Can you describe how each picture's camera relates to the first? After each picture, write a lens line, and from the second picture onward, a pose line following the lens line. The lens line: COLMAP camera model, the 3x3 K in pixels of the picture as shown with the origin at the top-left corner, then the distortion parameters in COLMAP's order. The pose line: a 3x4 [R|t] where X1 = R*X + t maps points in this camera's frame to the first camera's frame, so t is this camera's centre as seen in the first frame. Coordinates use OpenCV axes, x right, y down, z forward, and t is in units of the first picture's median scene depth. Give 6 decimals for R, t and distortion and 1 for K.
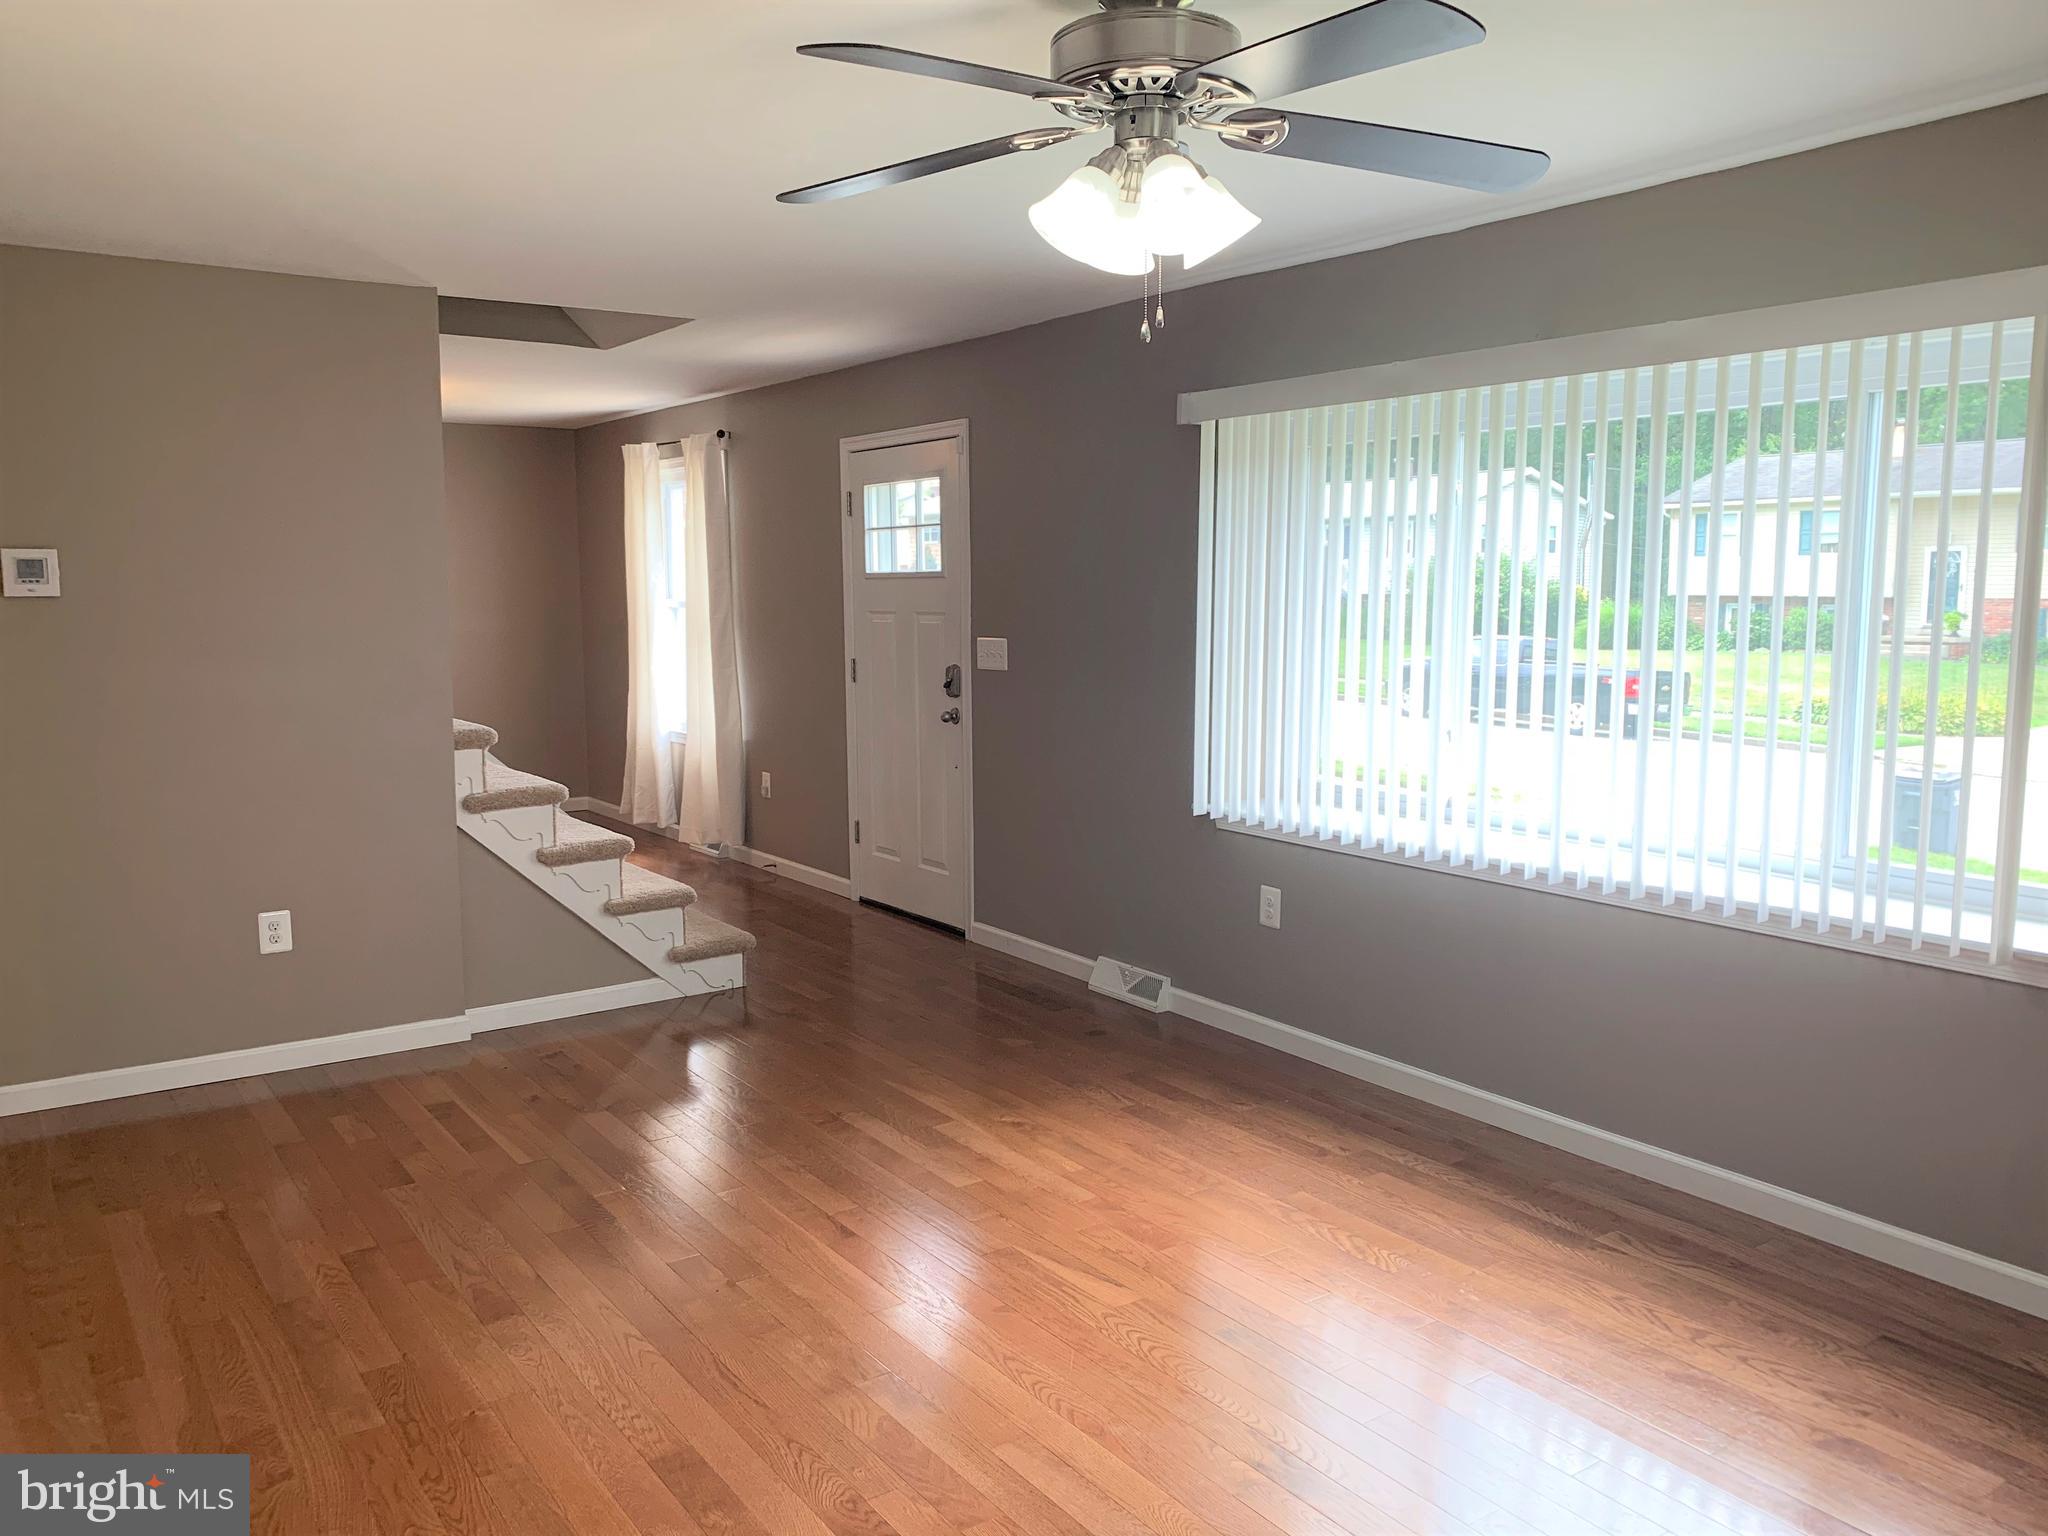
lens RADIAL K [[1587.6, 0, 1032.7], [0, 1587.6, 767.6], [0, 0, 1]] dist [0.115687, -0.128373]
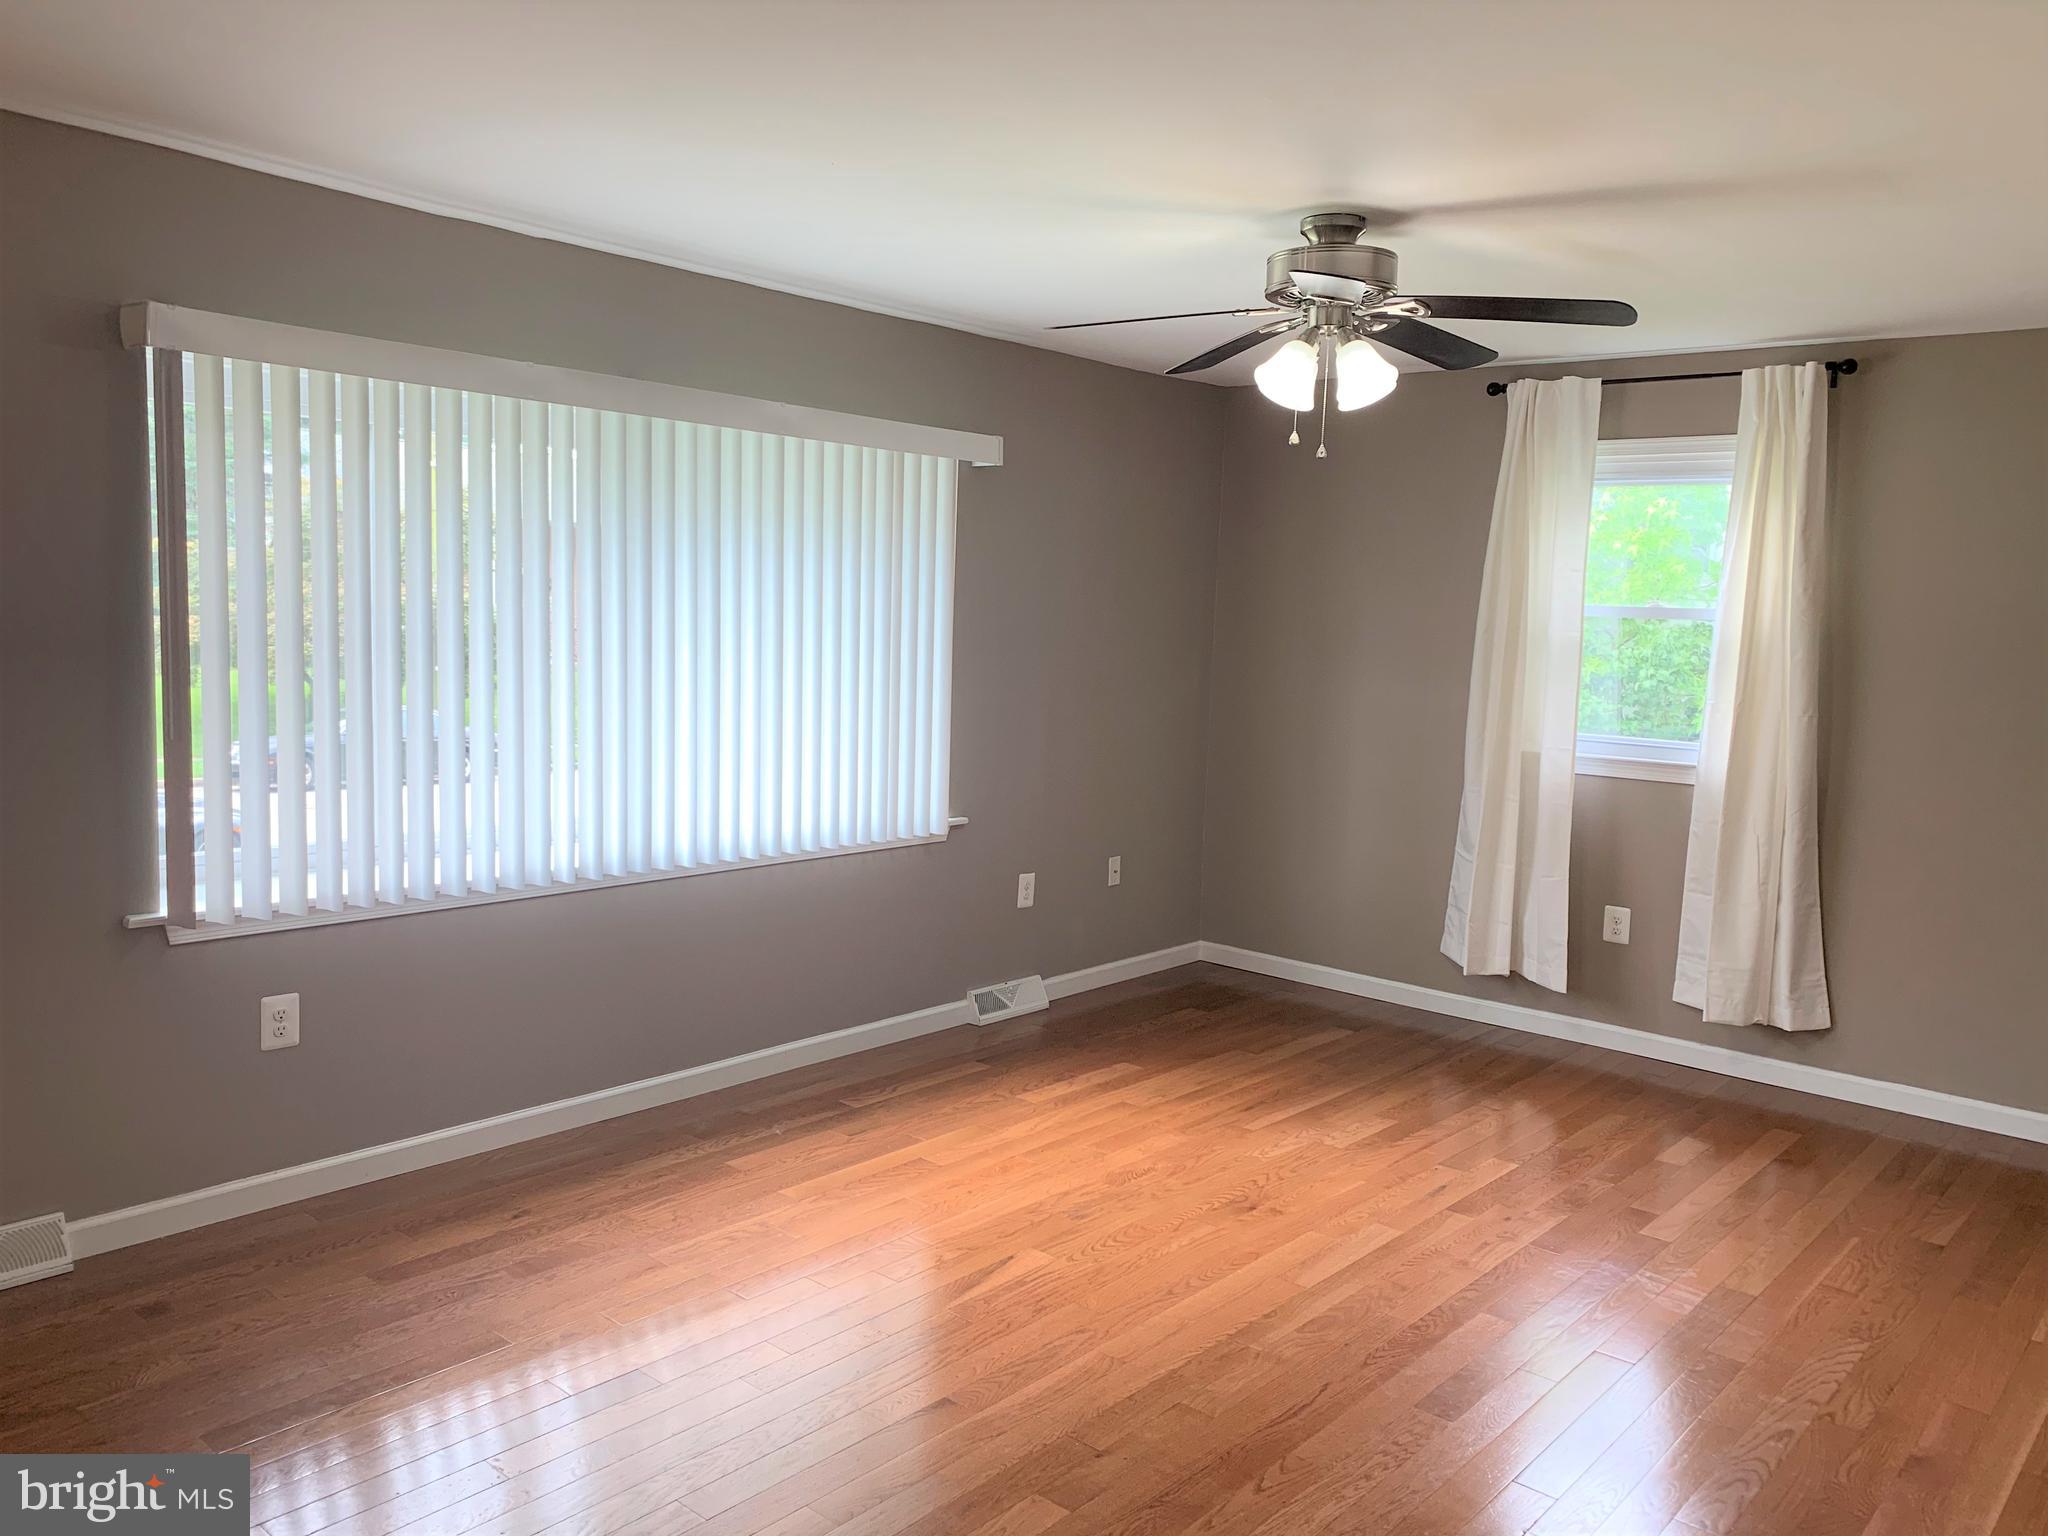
lens RADIAL K [[1570.8, 0, 1024.0], [0, 1570.8, 768.0], [0, 0, 1]] dist [0.079098, -0.127472]
pose [[-0.240930, -0.105820, 0.964756, -0.738175], [0.087143, 0.987665, 0.130095, -0.111609], [-0.966622, 0.115415, -0.228737, 0.936727]]
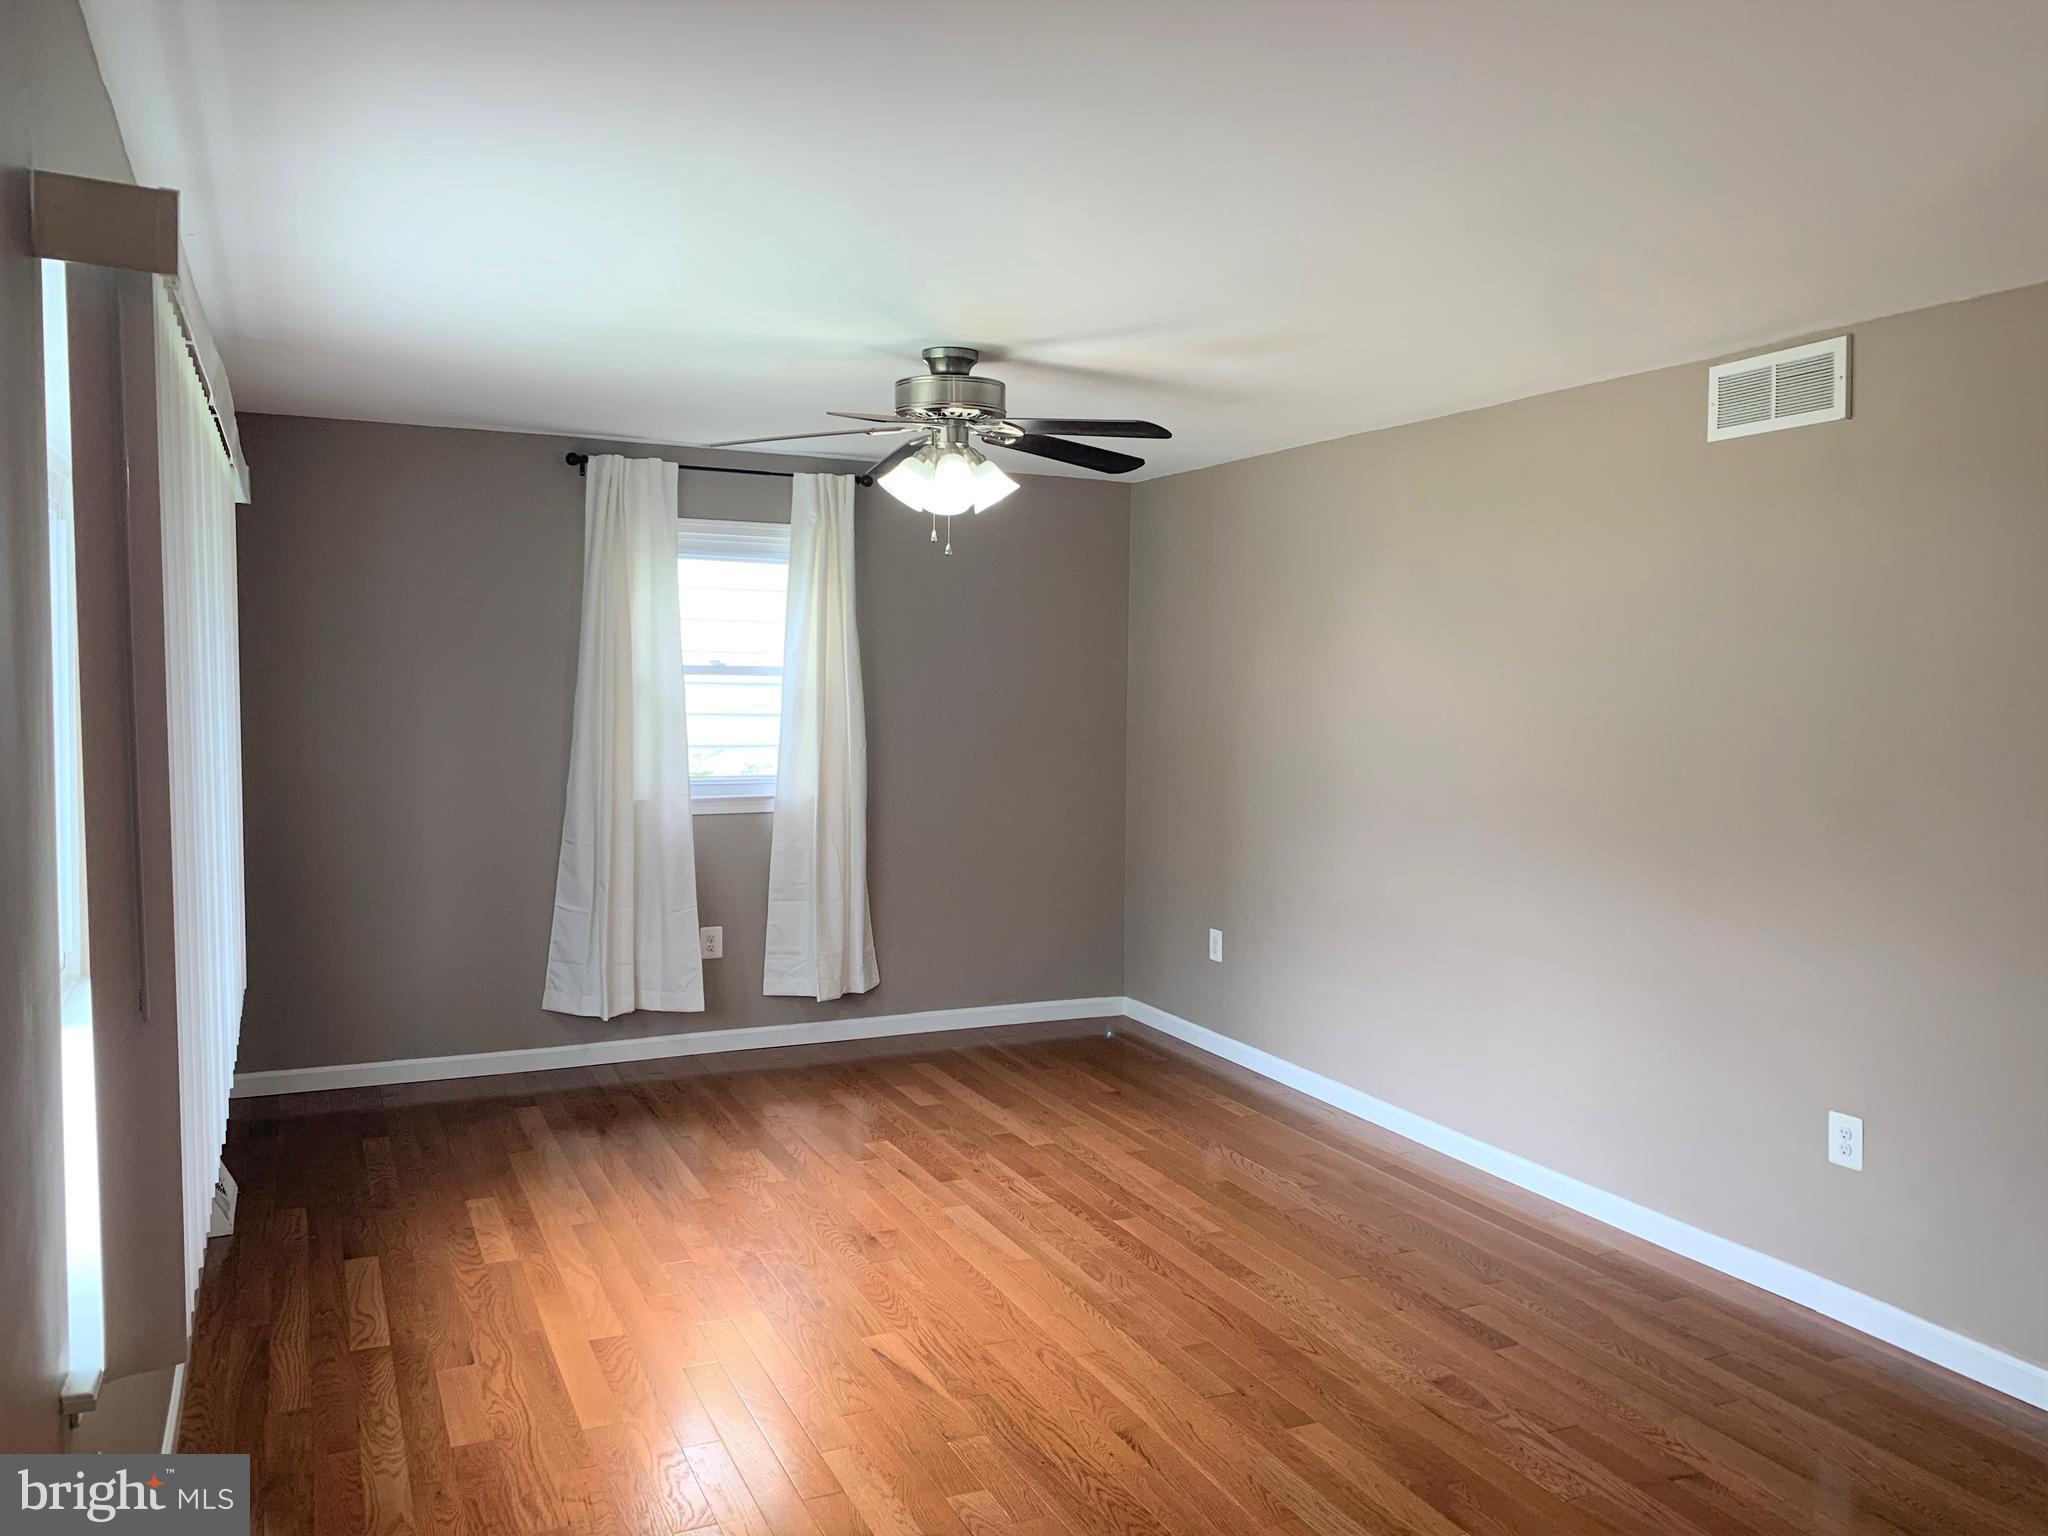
lens RADIAL K [[1570.8, 0, 1024.0], [0, 1570.8, 768.0], [0, 0, 1]] dist [0.079098, -0.127472]
pose [[-0.983857, -0.016584, 0.178188, -0.177534], [0.016870, 0.982668, 0.184605, -0.198492], [-0.178161, 0.184631, -0.966525, 1.512157]]
